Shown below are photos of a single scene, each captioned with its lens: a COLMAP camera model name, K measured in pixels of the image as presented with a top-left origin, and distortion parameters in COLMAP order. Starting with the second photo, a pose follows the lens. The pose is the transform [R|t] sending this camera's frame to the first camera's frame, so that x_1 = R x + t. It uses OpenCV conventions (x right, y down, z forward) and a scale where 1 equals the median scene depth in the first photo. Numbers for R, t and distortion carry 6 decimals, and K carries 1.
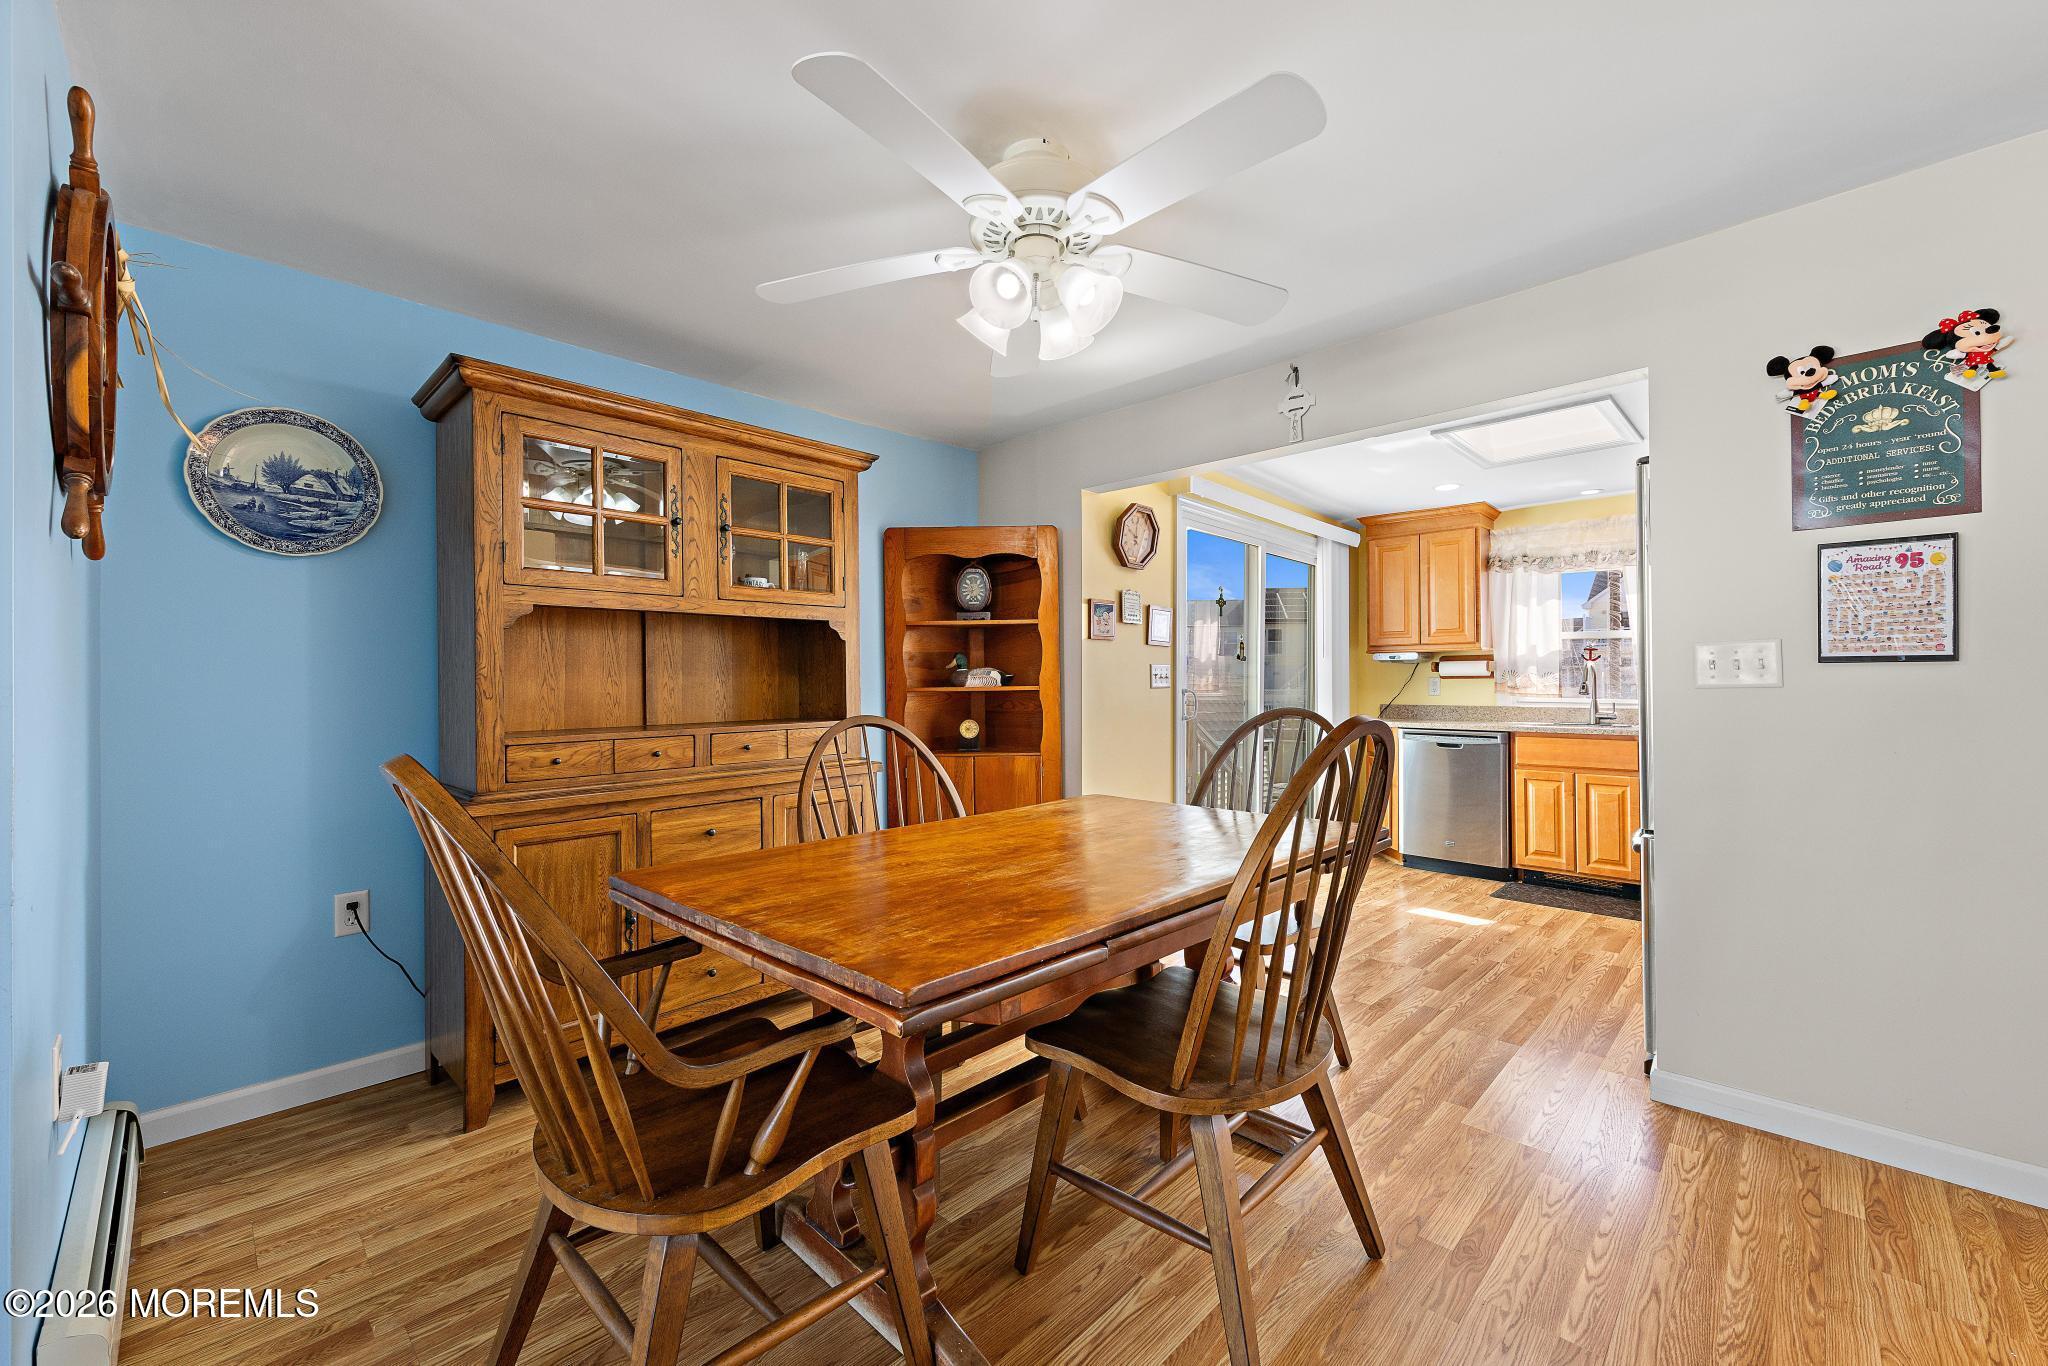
lens RADIAL K [[787.9, 0, 1034.3], [0, 787.9, 677.8], [0, 0, 1]] dist [0.008352, -0.001242]
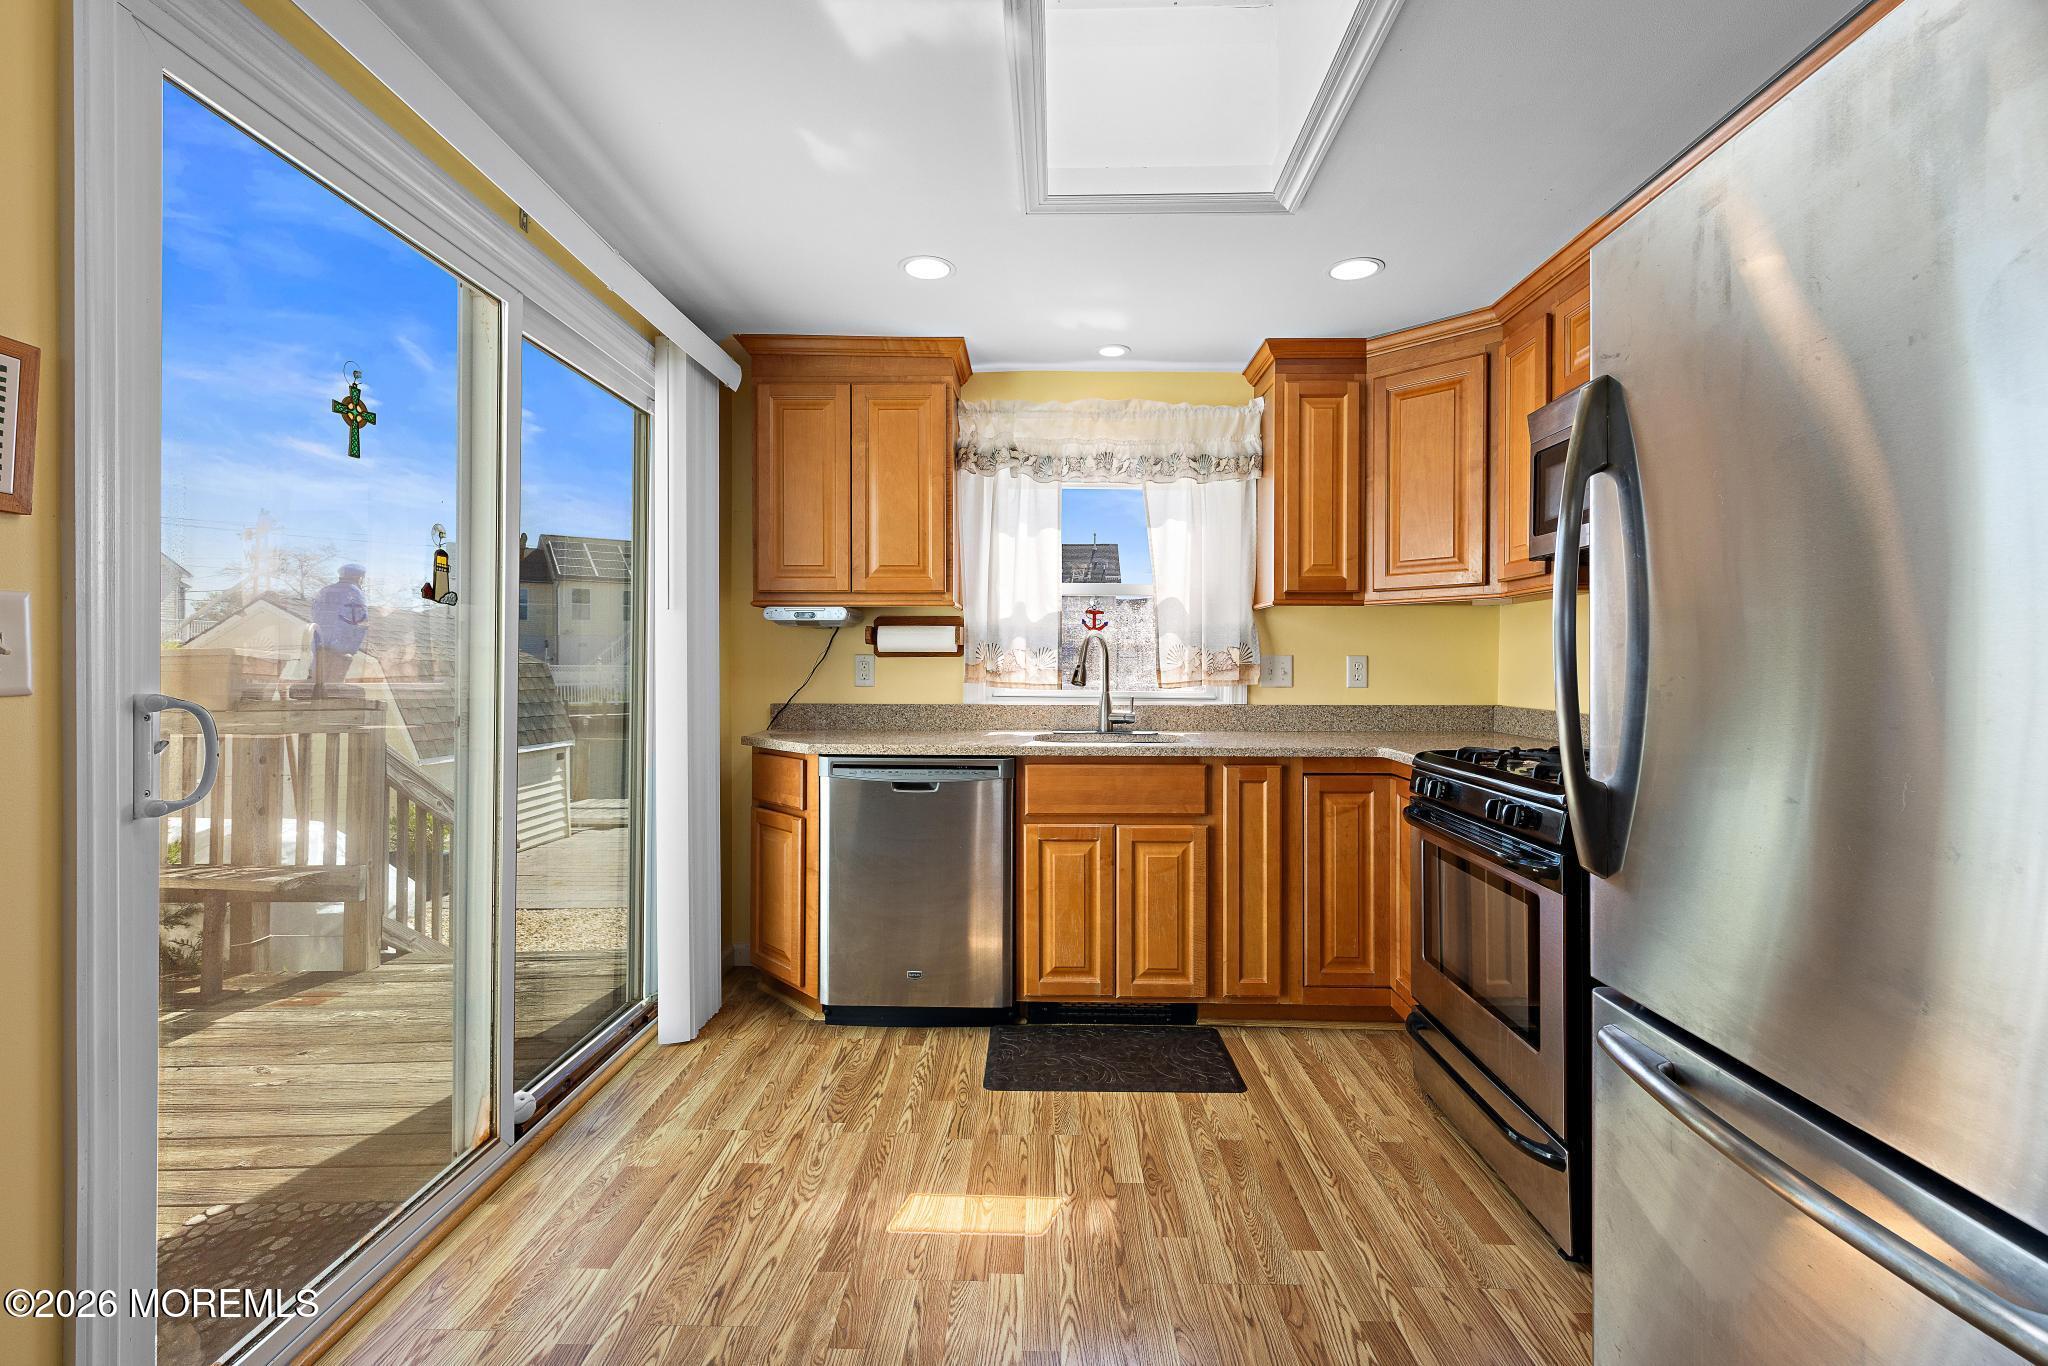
lens RADIAL K [[911.9, 0, 1023.7], [0, 911.9, 667.1], [0, 0, 1]] dist [0.012280, 0.000335]
pose [[0.731838, -0.000886, 0.681478, 0.162694], [-0.009212, 0.999895, 0.011192, 0.000018], [-0.681416, -0.014468, 0.731753, 0.492809]]
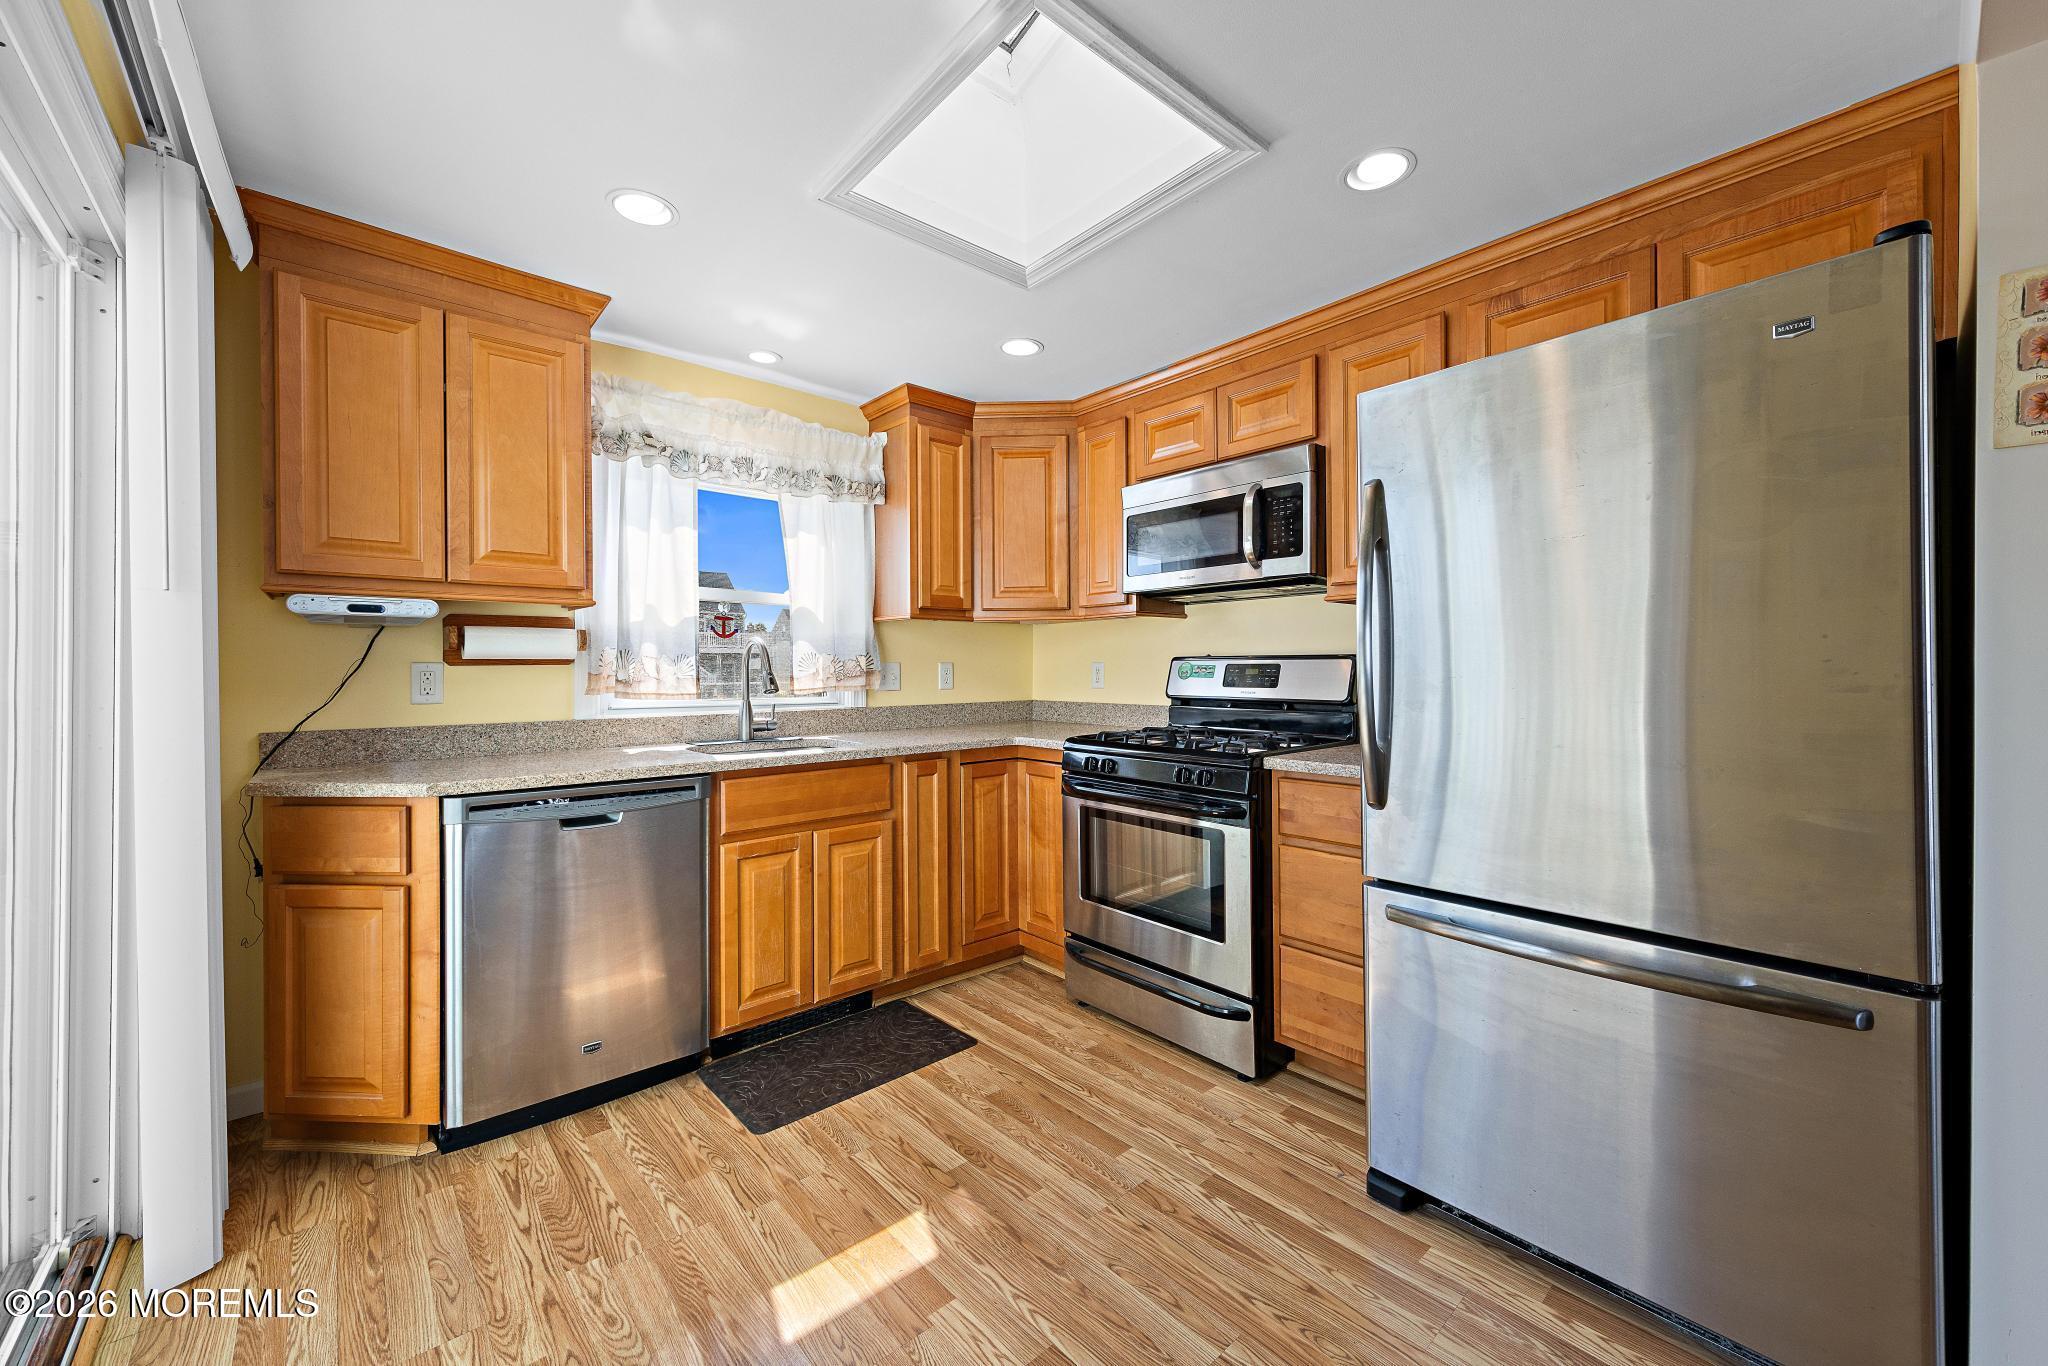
lens RADIAL K [[787.9, 0, 1028.2], [0, 787.9, 667.9], [0, 0, 1]] dist [0.008352, -0.001242]
pose [[0.076939, -0.000387, 0.997036, 0.108903], [-0.004804, 0.999988, 0.000759, 0.000553], [-0.997024, -0.004848, 0.076936, 0.698398]]
